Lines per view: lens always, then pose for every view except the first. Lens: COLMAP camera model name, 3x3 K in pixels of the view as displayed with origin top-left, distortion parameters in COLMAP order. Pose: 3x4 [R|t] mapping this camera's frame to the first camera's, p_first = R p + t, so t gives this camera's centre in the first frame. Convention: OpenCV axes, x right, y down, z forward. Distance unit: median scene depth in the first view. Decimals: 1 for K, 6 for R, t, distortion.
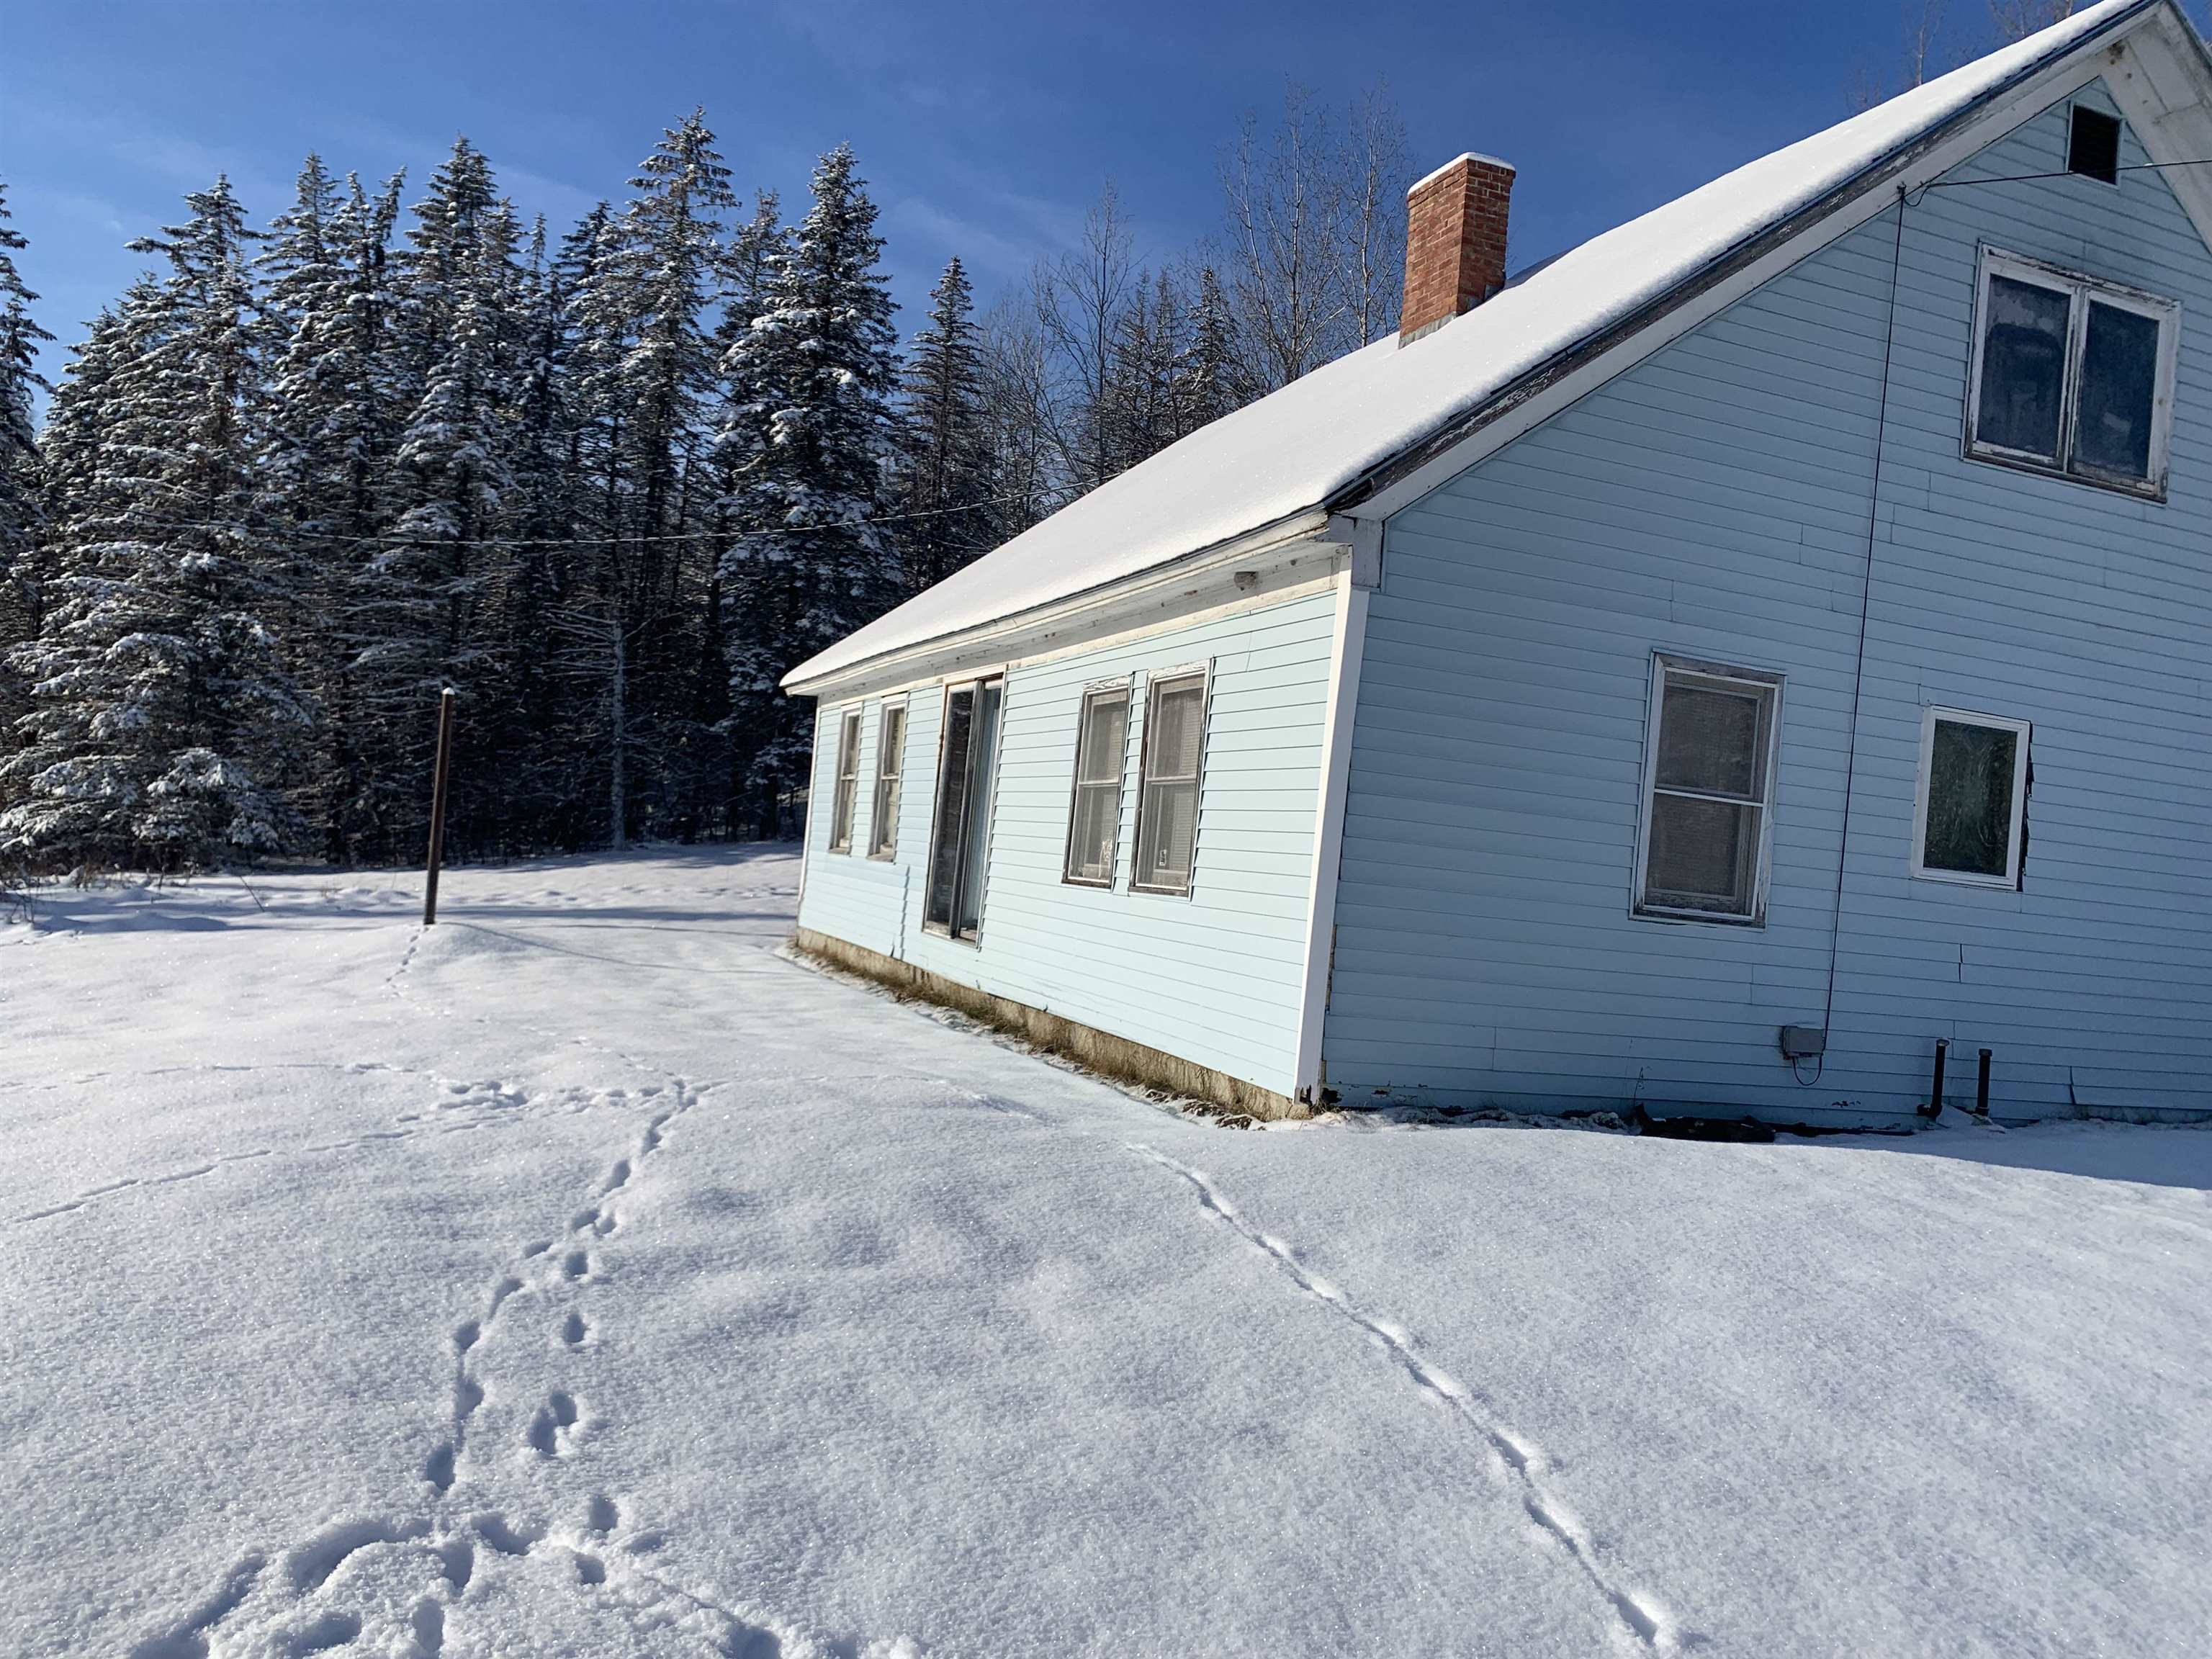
lens RADIAL K [[1664.0, 0, 1093.7], [0, 1664.0, 824.2], [0, 0, 1]] dist [0.067174, -0.008308]
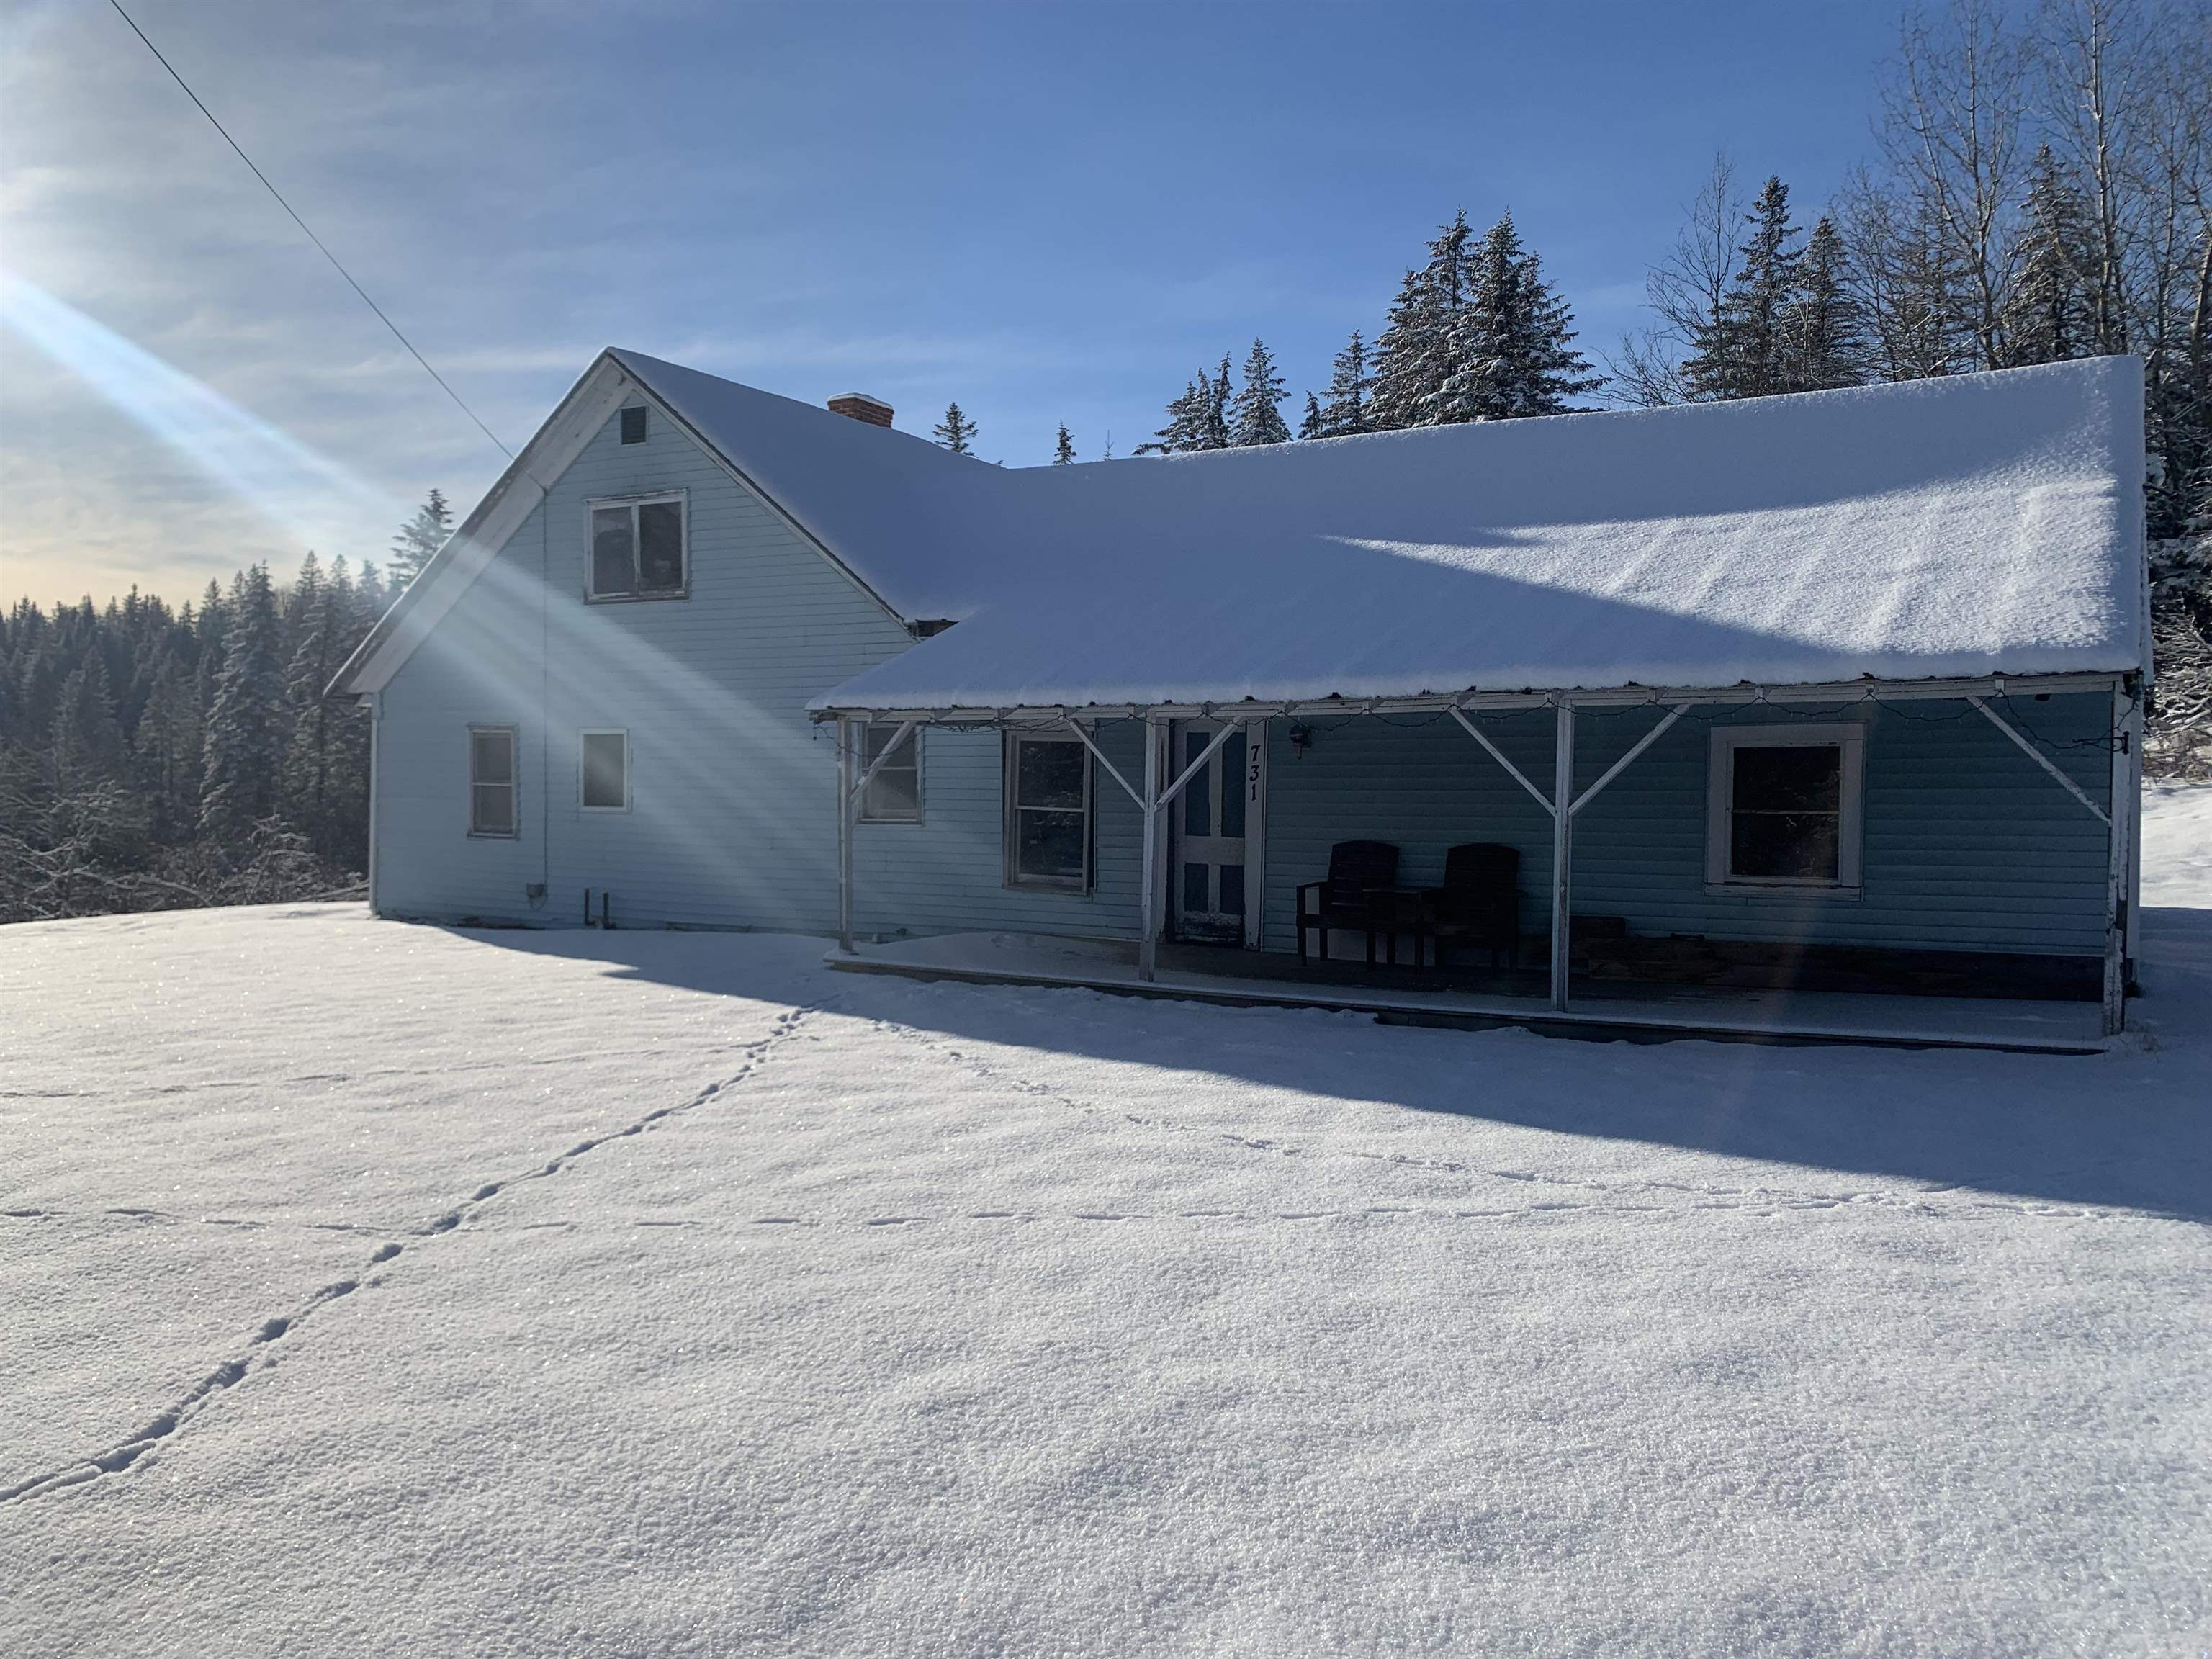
lens RADIAL K [[1664.0, 0, 1093.7], [0, 1664.0, 824.2], [0, 0, 1]] dist [0.067174, -0.008308]
pose [[0.594321, -0.062472, -0.801798, 2.462728], [0.065499, 0.997426, -0.029165, 0.146481], [0.801556, -0.035184, 0.596884, 0.273381]]
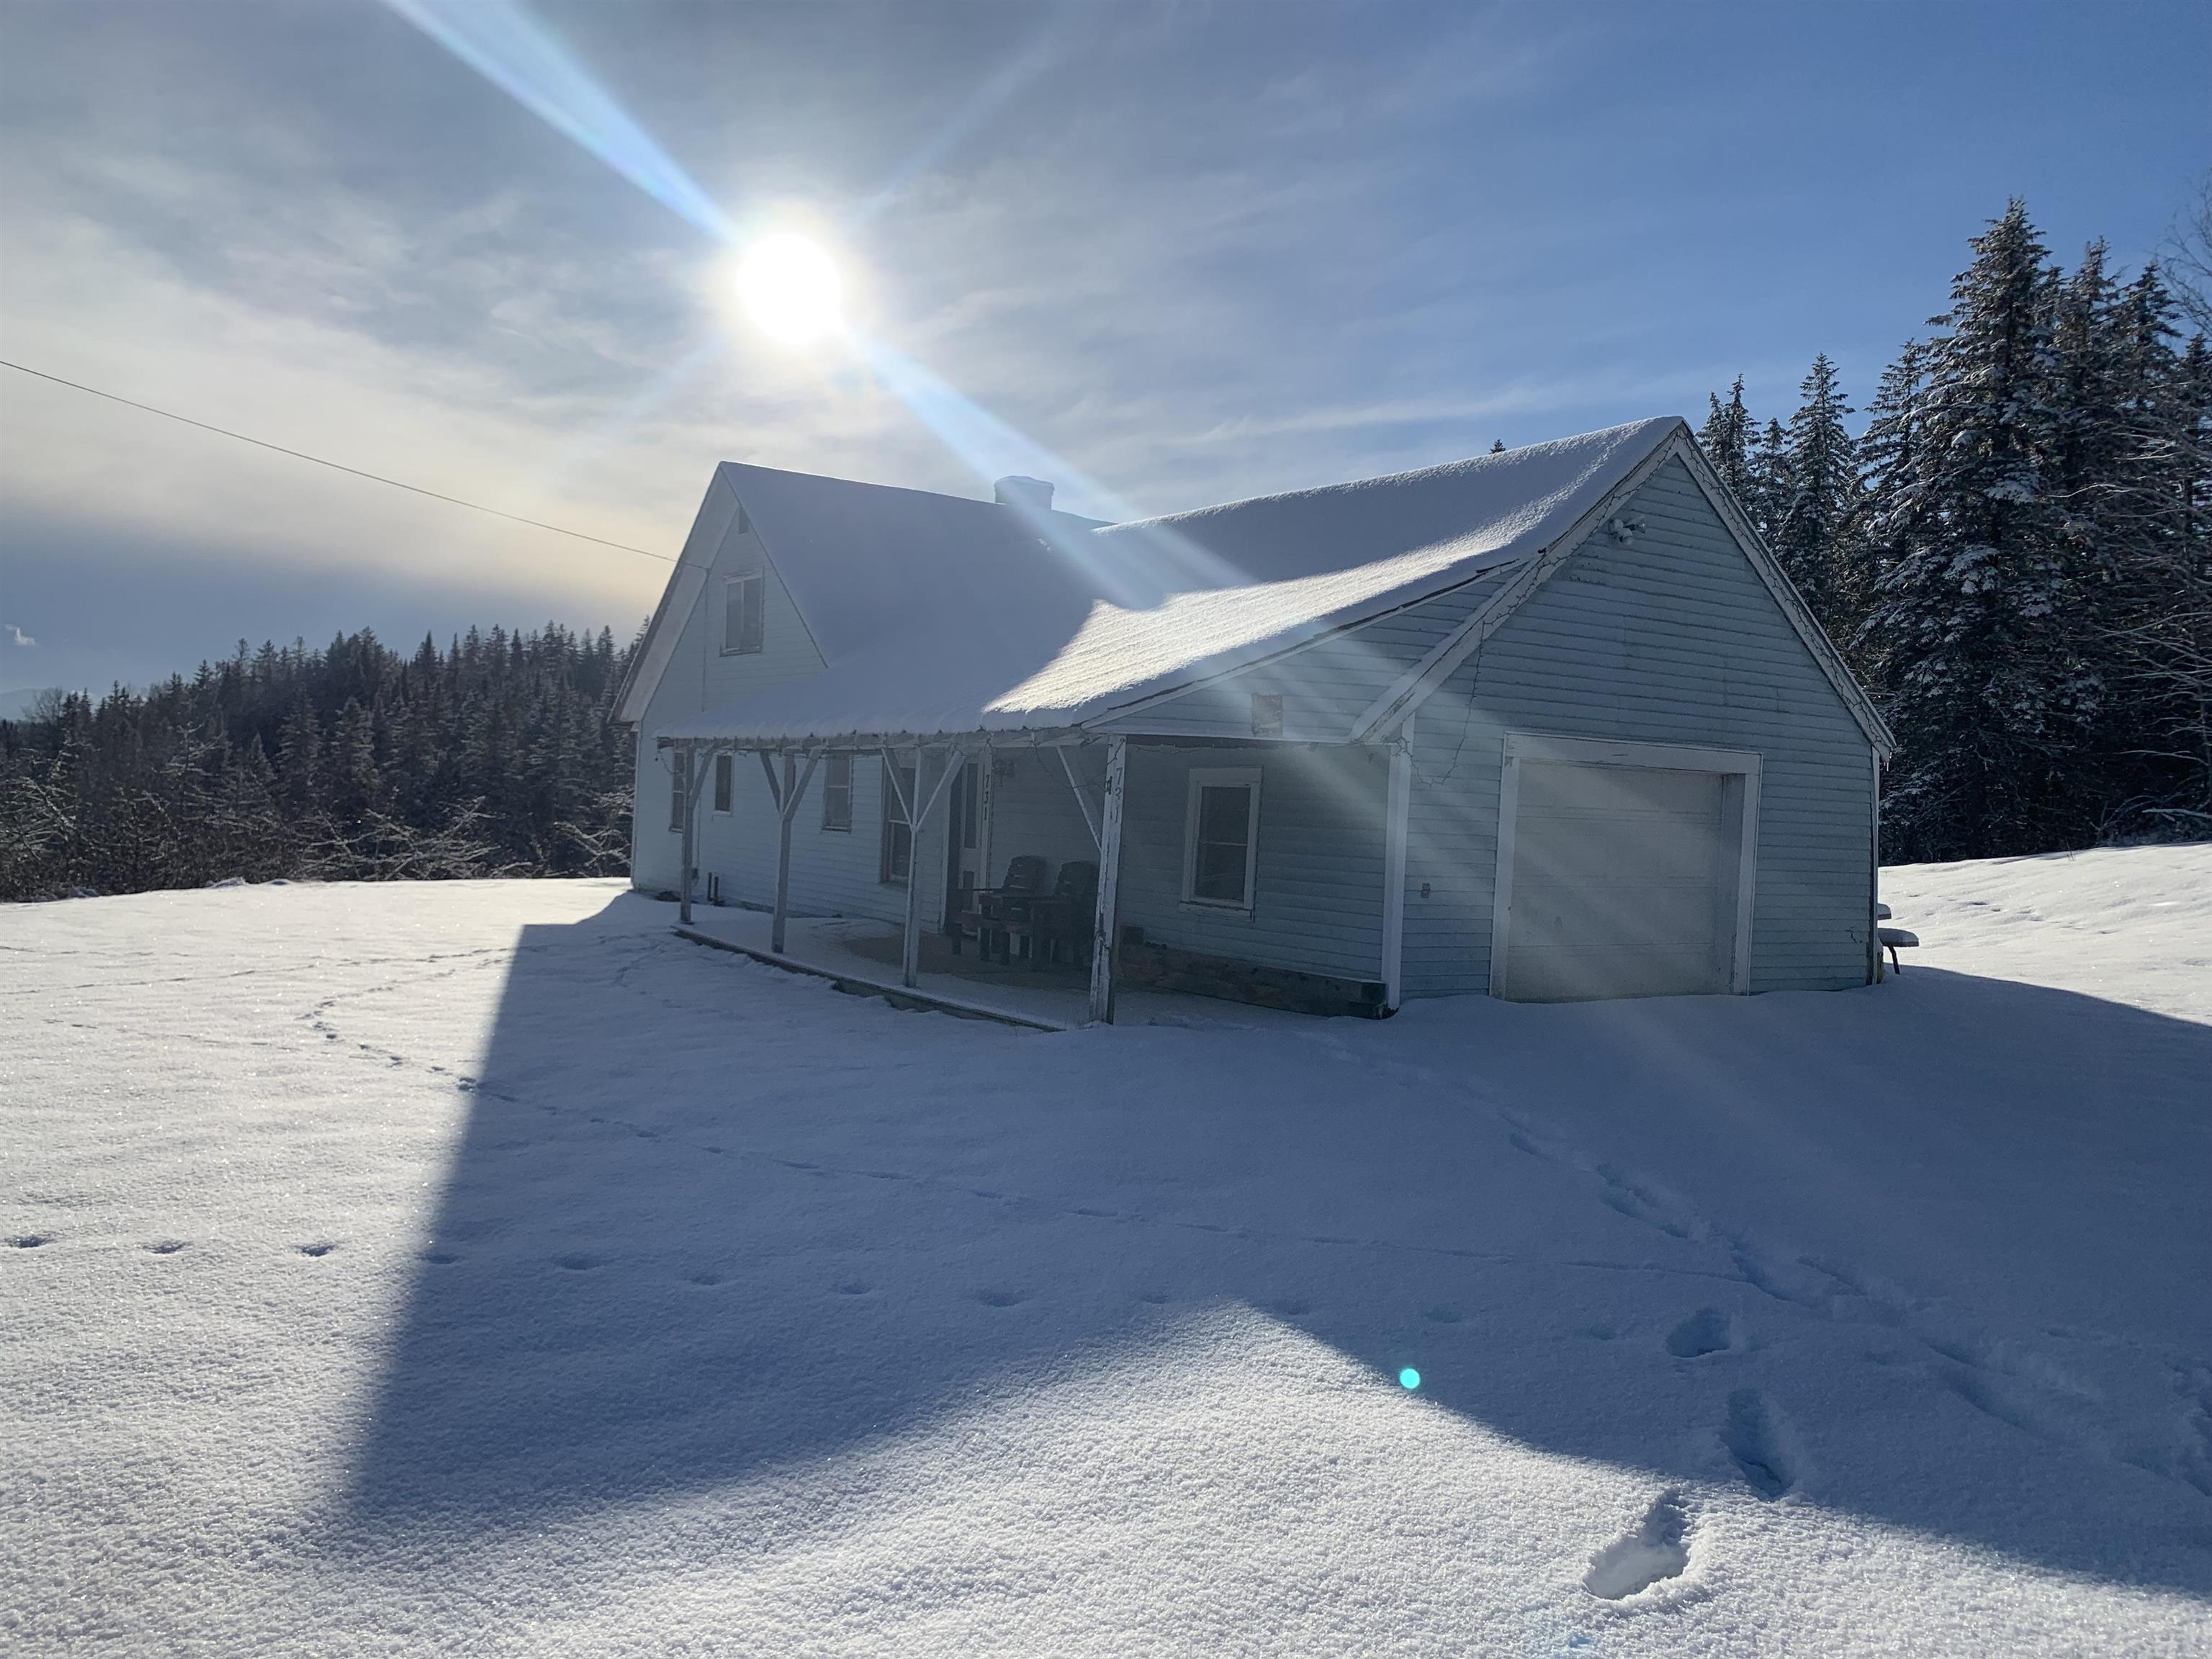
lens RADIAL K [[1664.0, 0, 1093.7], [0, 1664.0, 824.2], [0, 0, 1]] dist [0.067174, -0.008308]
pose [[0.163822, -0.063457, -0.984447, 3.167547], [-0.005886, 0.997848, -0.065300, 0.217218], [0.986472, 0.016492, 0.163096, 1.151591]]
